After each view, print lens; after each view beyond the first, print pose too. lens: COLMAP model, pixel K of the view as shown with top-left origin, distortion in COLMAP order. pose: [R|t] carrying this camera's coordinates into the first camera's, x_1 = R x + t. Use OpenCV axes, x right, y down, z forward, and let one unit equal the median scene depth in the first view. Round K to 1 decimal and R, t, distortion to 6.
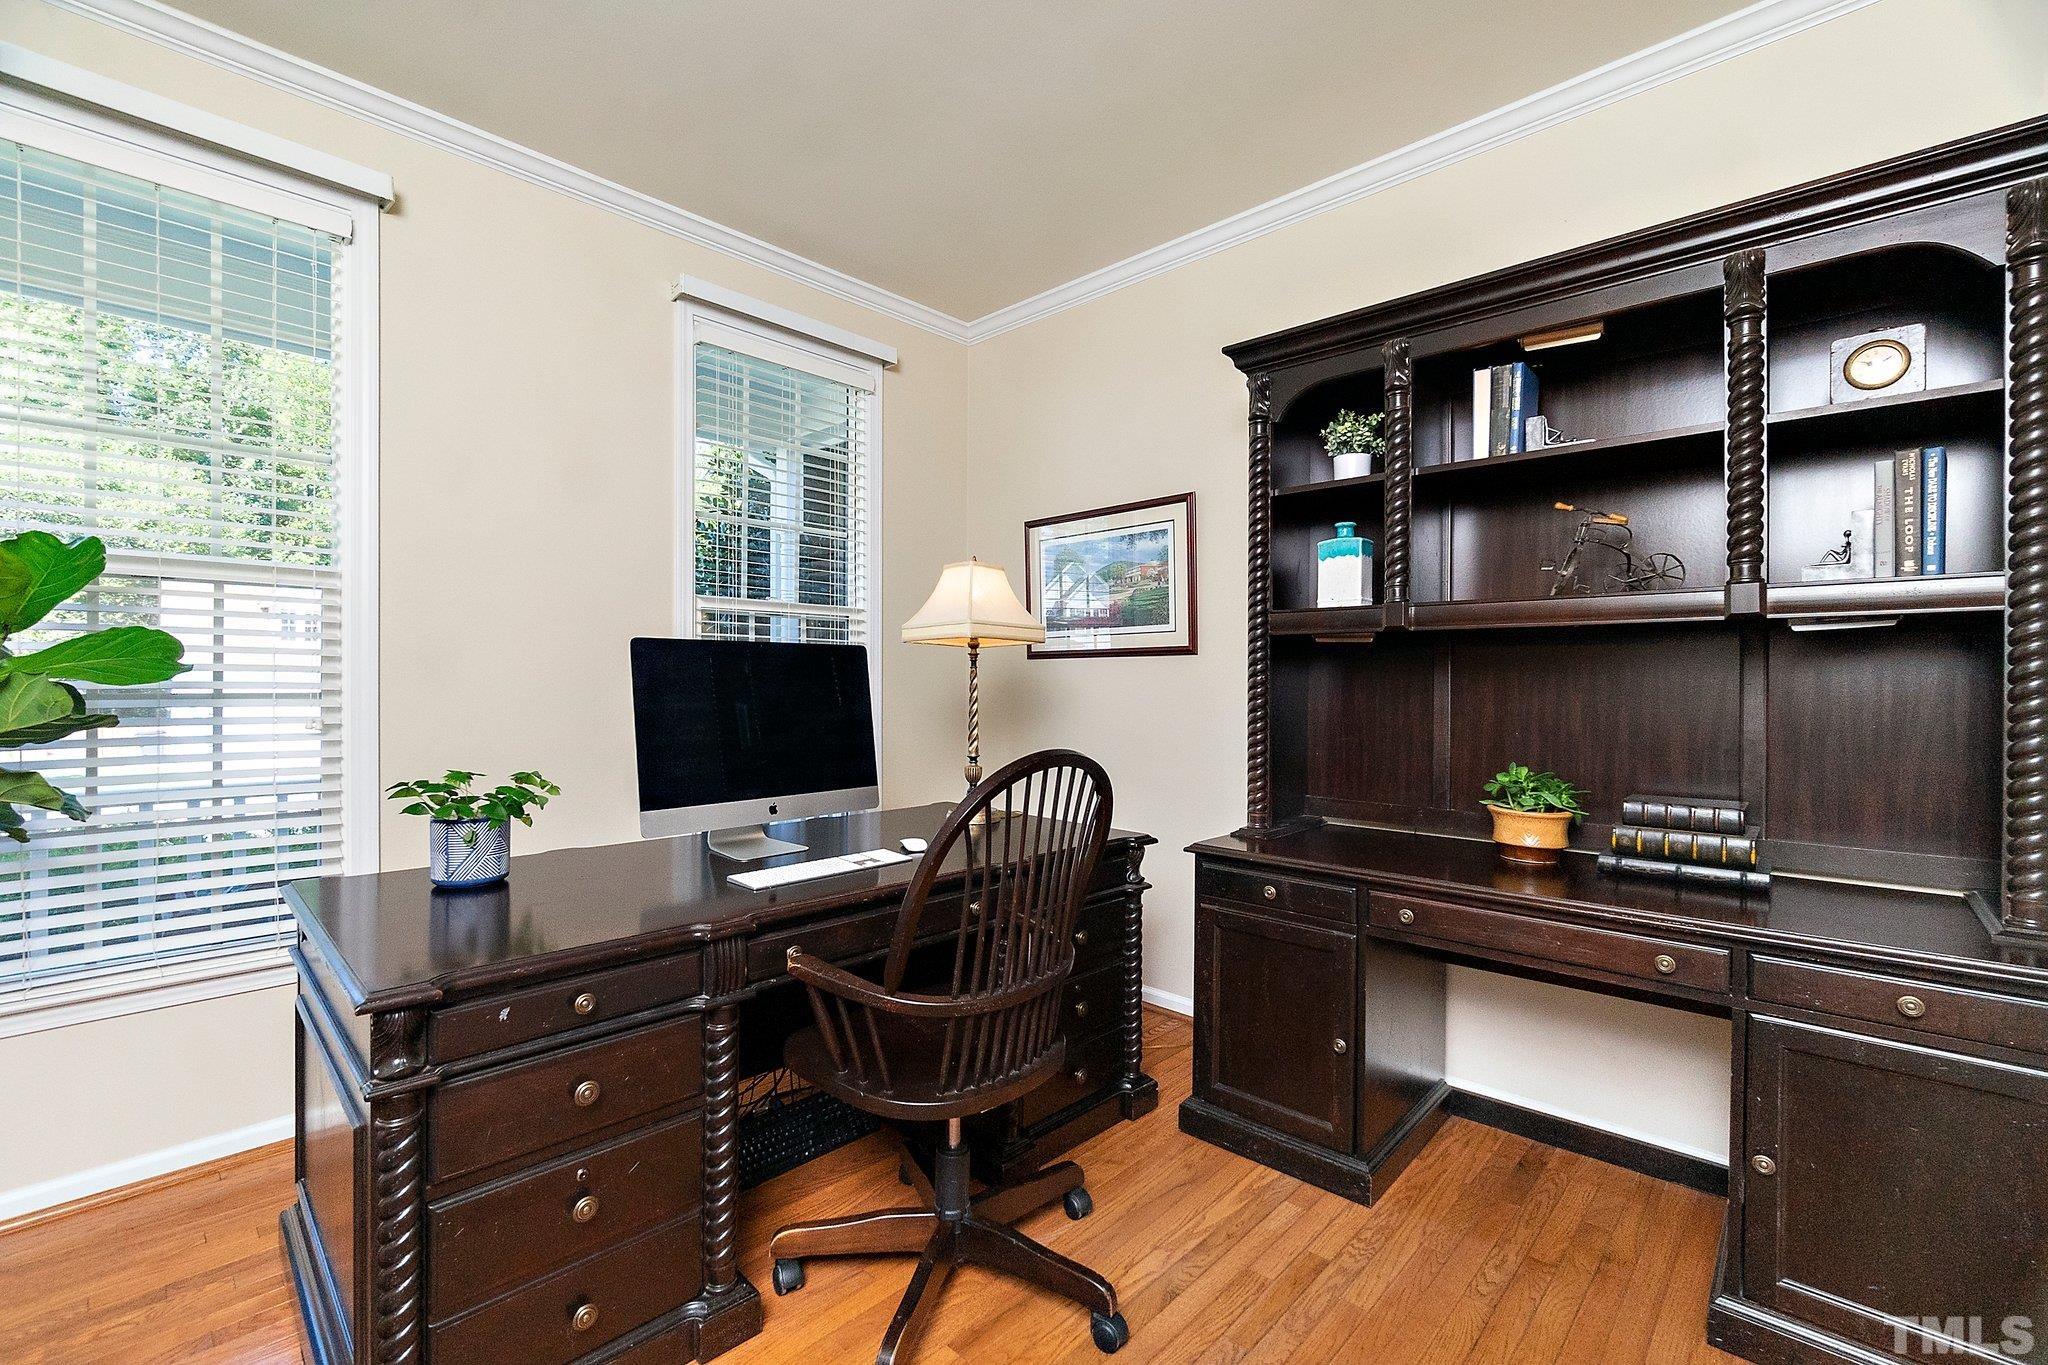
lens RADIAL K [[880.3, 0, 1024.1], [0, 880.3, 683.9], [0, 0, 1]] dist [-0.004870, 0.000308]
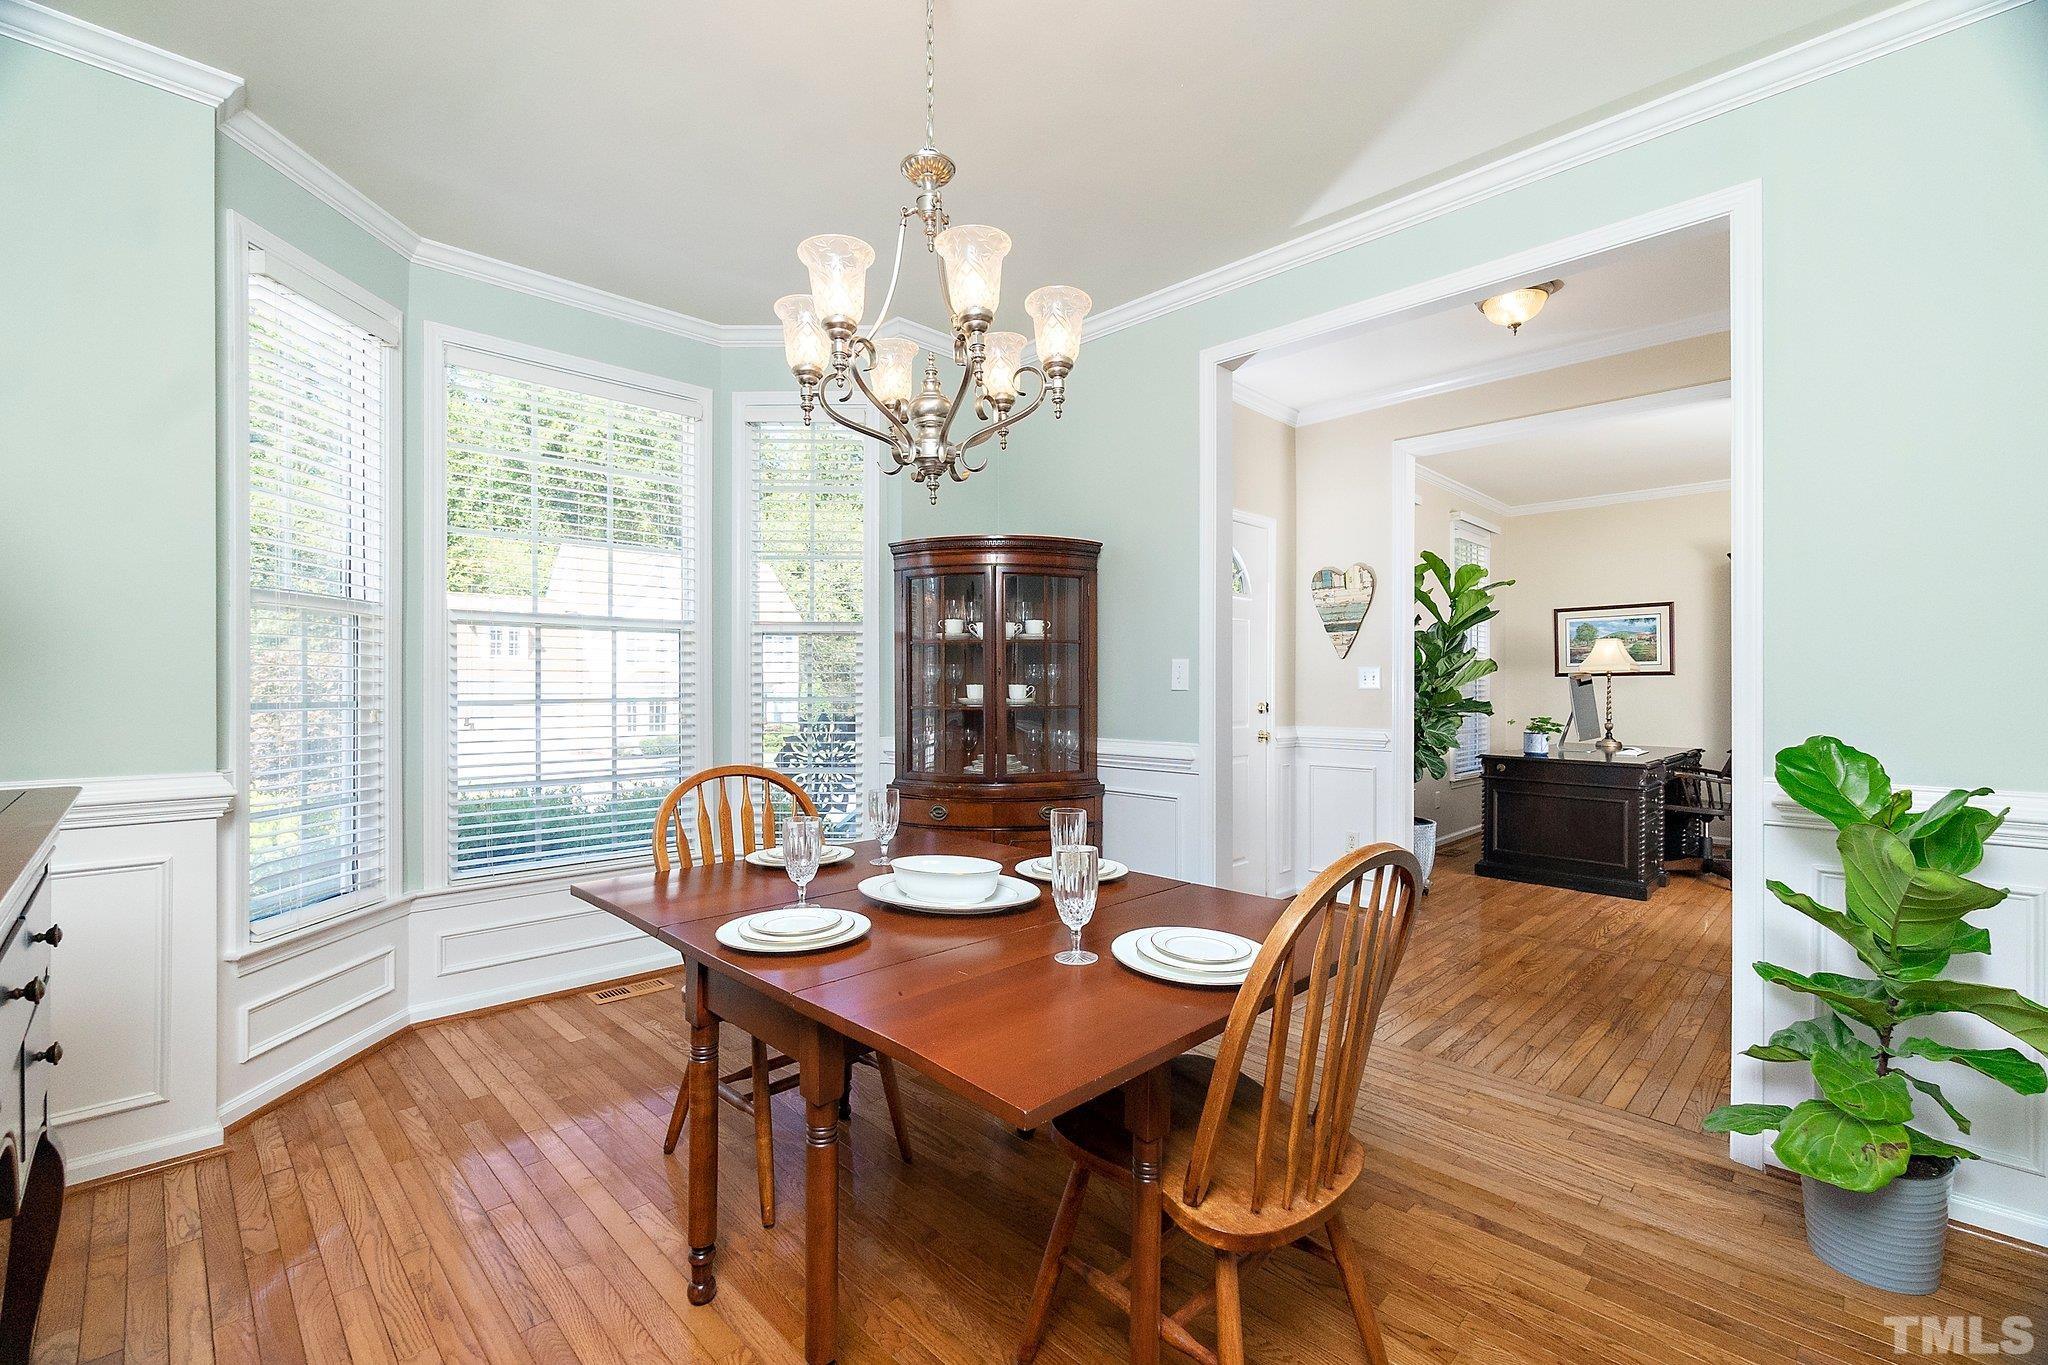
lens RADIAL K [[880.3, 0, 1020.6], [0, 880.3, 682.6], [0, 0, 1]] dist [-0.004870, 0.000308]
pose [[0.999768, -0.001339, -0.021488, -1.396608], [0.001155, 0.999963, -0.008563, 0.002937], [0.021498, 0.008536, 0.999732, -1.239767]]
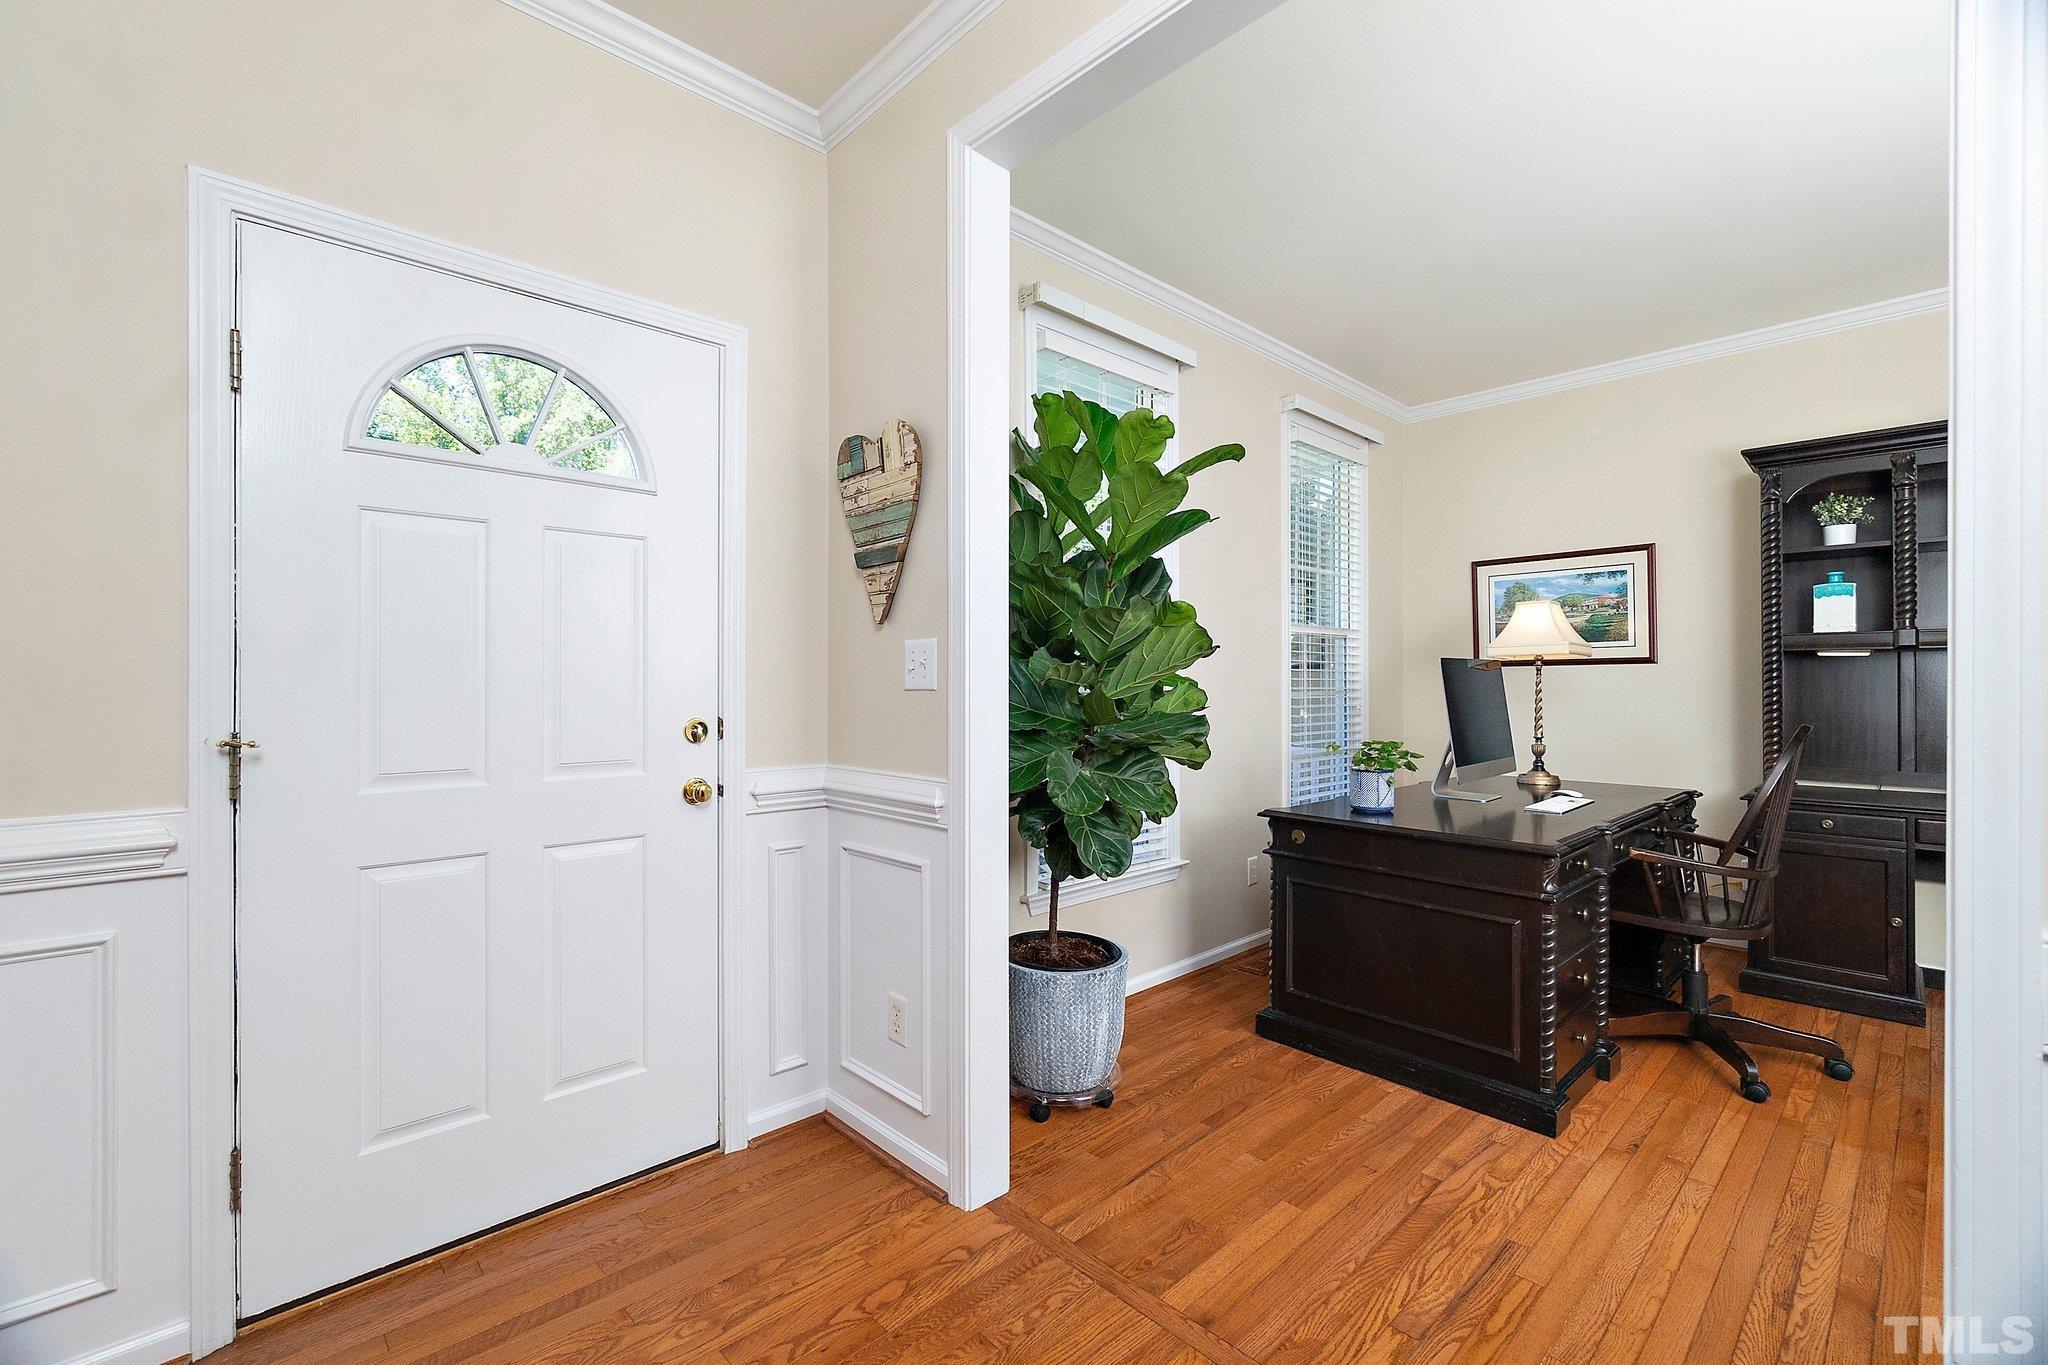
lens RADIAL K [[880.3, 0, 1019.2], [0, 880.3, 676.7], [0, 0, 1]] dist [-0.004870, 0.000308]
pose [[0.998806, -0.003573, -0.048723, -0.712731], [0.002987, 0.999922, -0.012089, 0.000543], [0.048762, 0.011929, 0.998739, -0.391501]]
